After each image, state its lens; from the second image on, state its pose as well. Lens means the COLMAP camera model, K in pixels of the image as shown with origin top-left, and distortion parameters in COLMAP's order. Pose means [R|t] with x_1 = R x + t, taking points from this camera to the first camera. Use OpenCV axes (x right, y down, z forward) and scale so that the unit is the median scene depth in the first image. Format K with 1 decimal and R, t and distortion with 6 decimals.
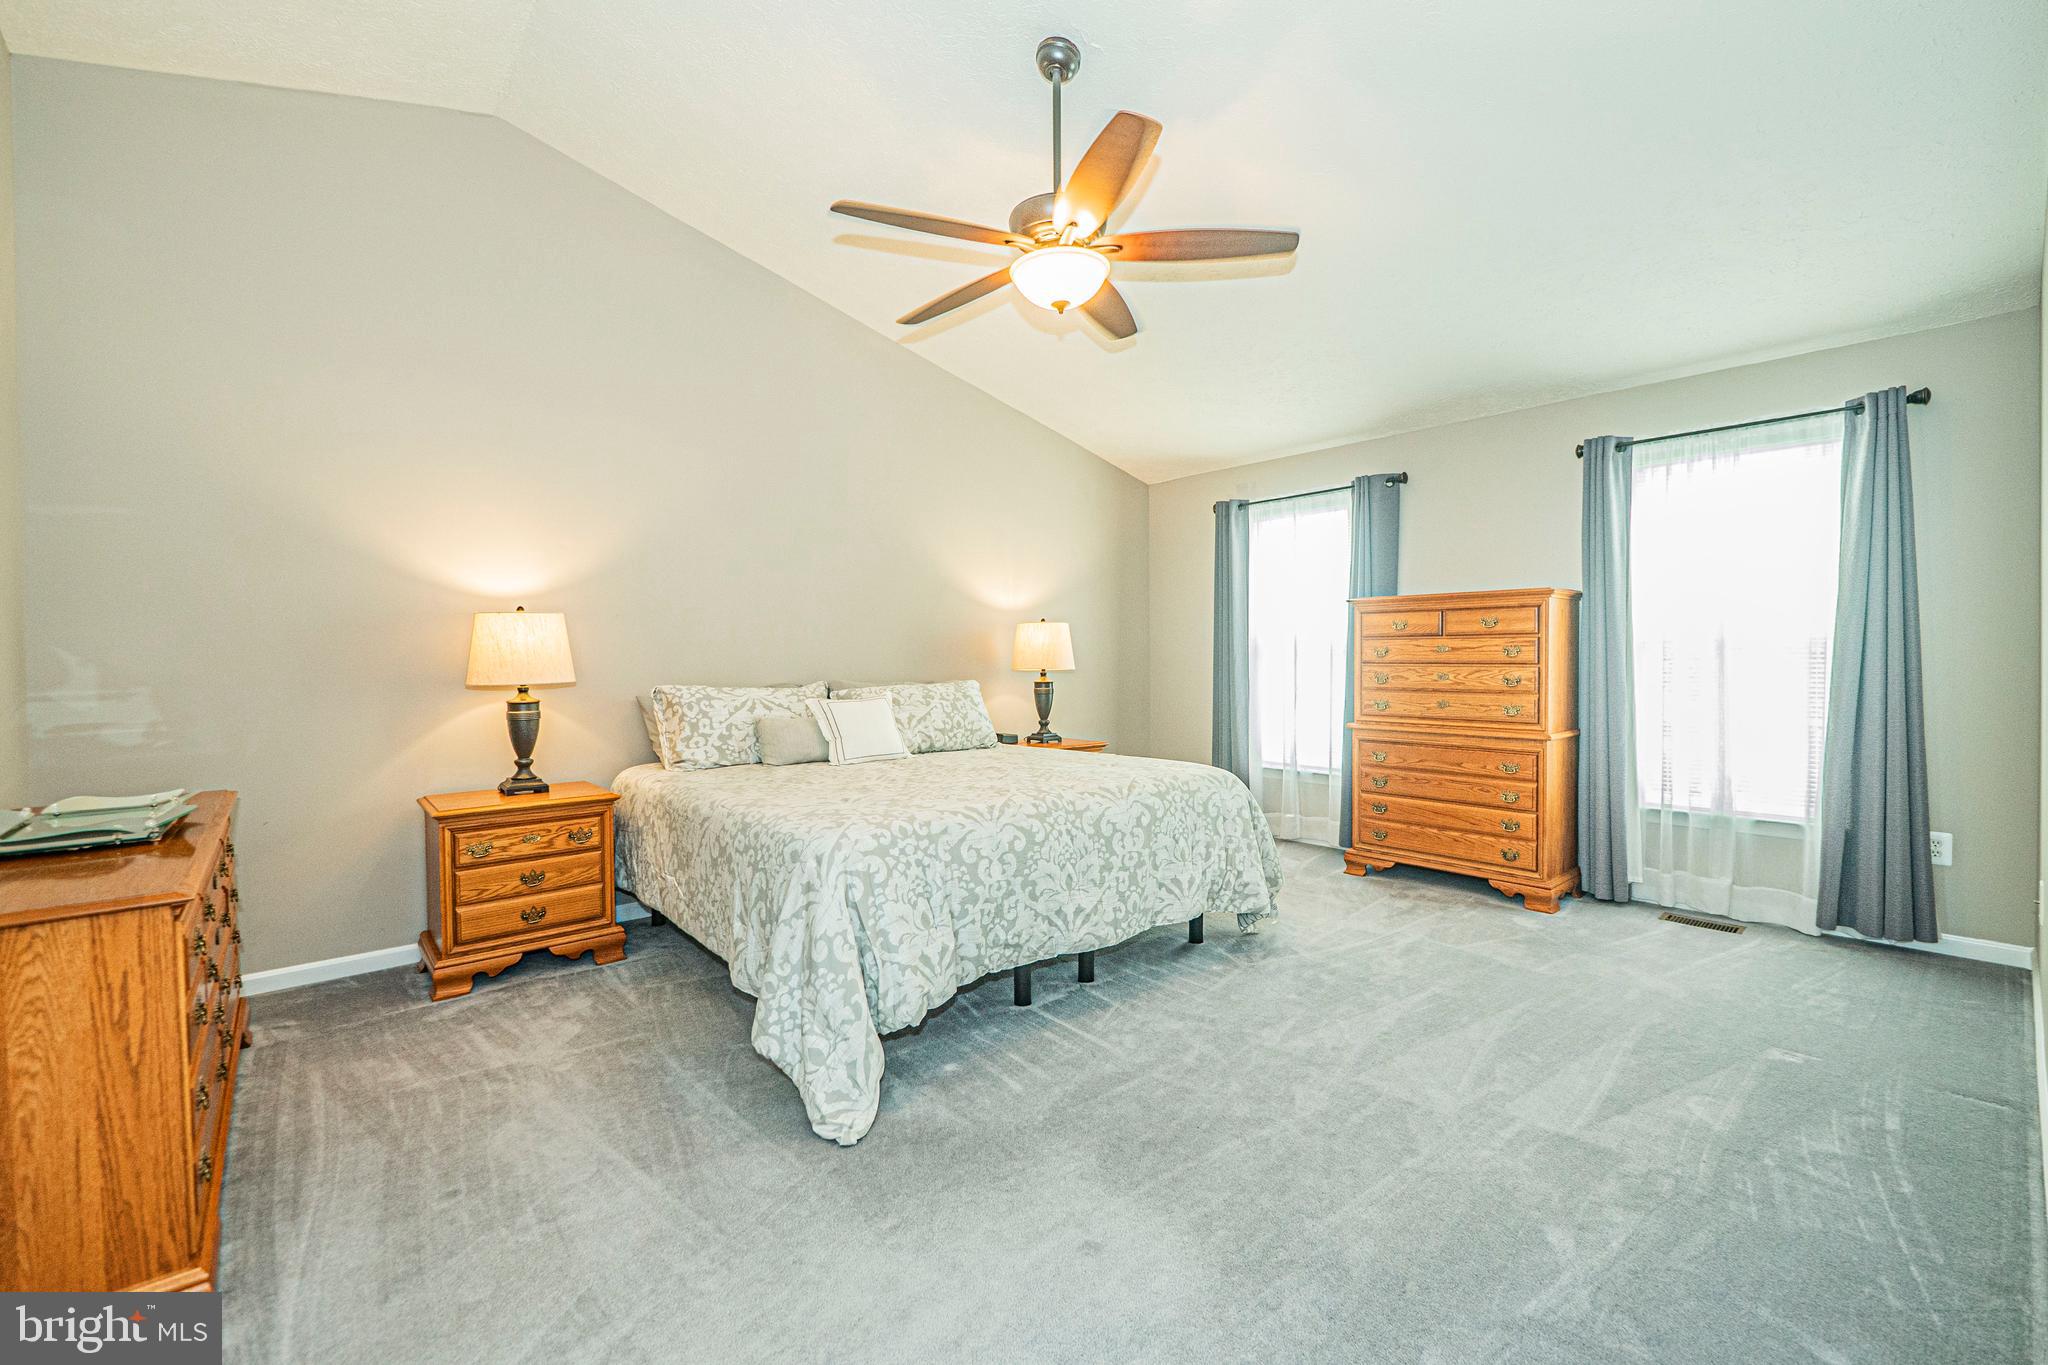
lens RADIAL K [[865.4, 0, 1028.9], [0, 865.4, 680.4], [0, 0, 1]] dist [-0.006258, -0.000016]
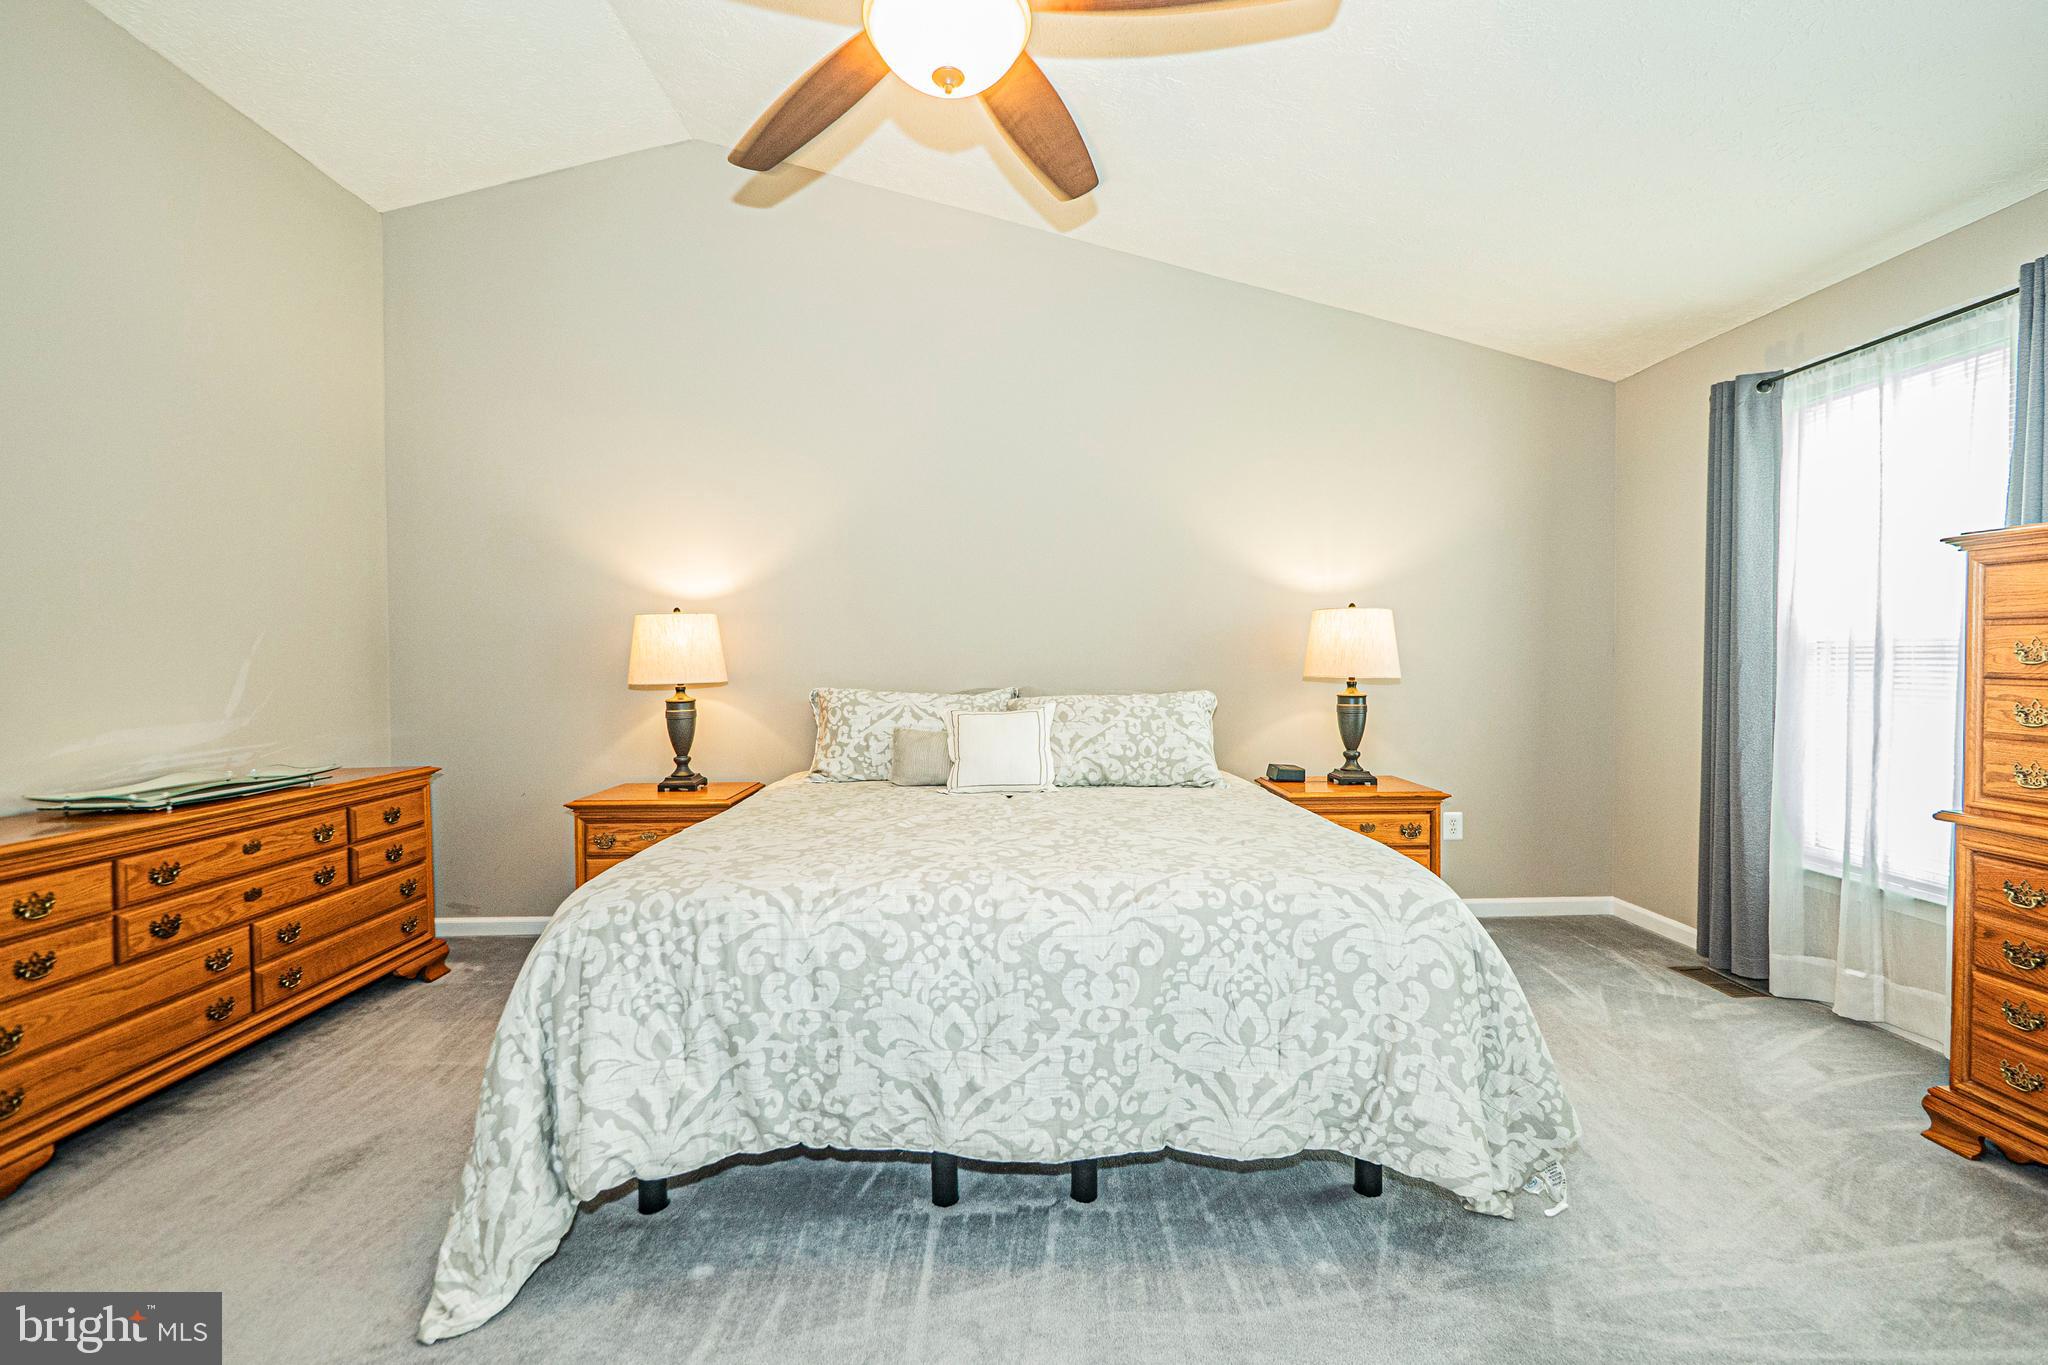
lens RADIAL K [[865.4, 0, 1021.5], [0, 865.4, 679.0], [0, 0, 1]] dist [-0.006258, -0.000016]
pose [[0.773071, 0.020615, -0.633984, 0.351433], [-0.020263, 0.999764, 0.007801, -0.016195], [0.633996, 0.006816, 0.773306, 0.431395]]
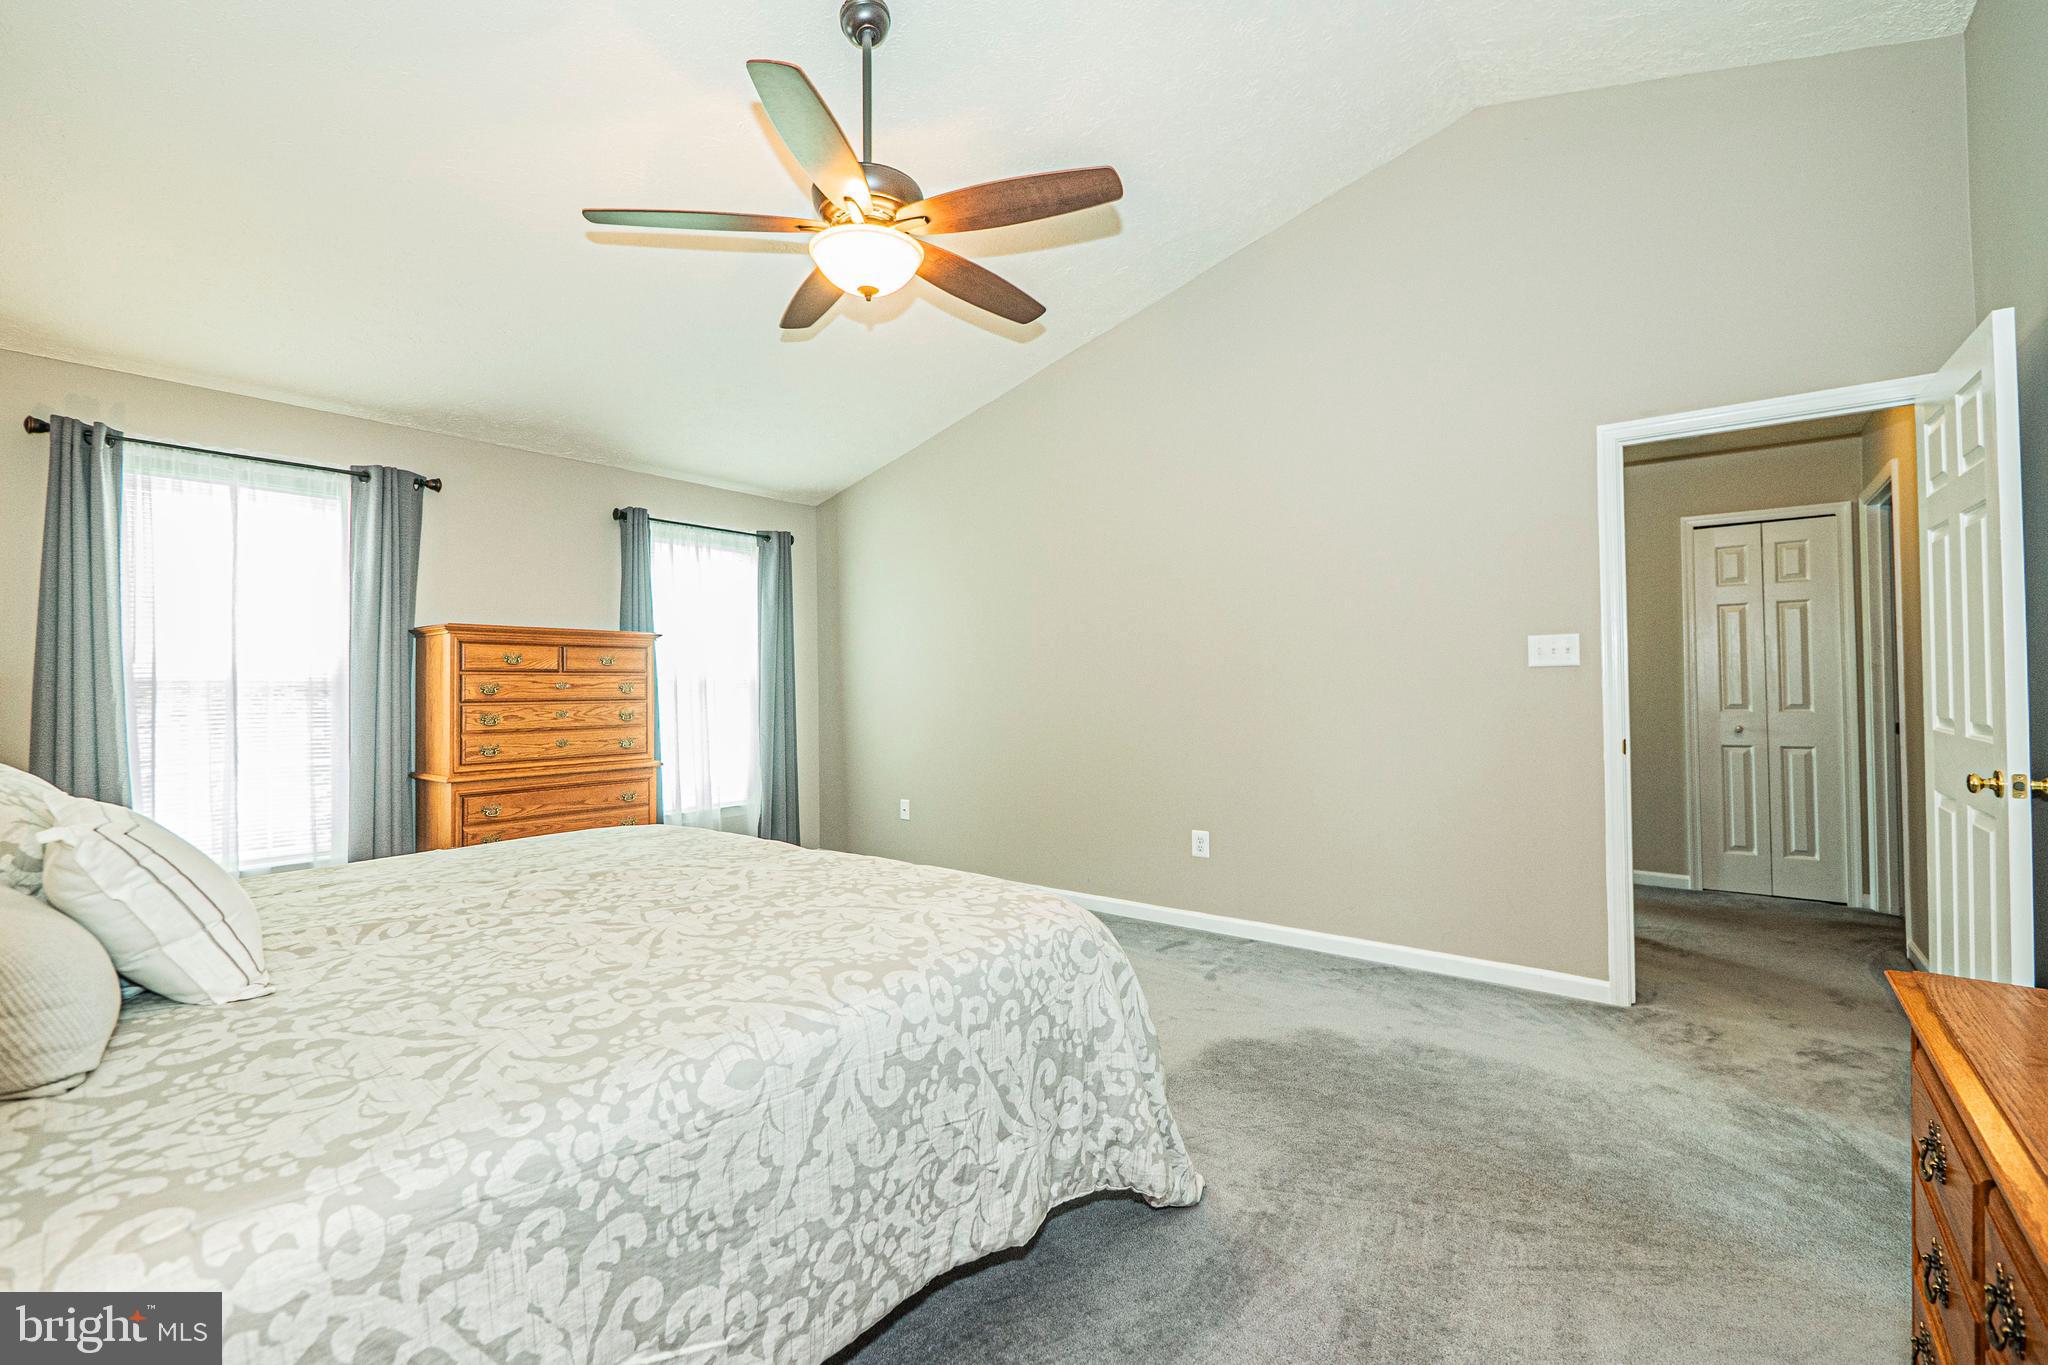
lens RADIAL K [[865.4, 0, 1035.9], [0, 865.4, 671.7], [0, 0, 1]] dist [-0.006258, -0.000016]
pose [[-0.184927, 0.024052, 0.982458, -0.657707], [0.036258, 0.999187, -0.017637, -0.018460], [-0.982083, 0.032361, -0.185648, 0.759455]]
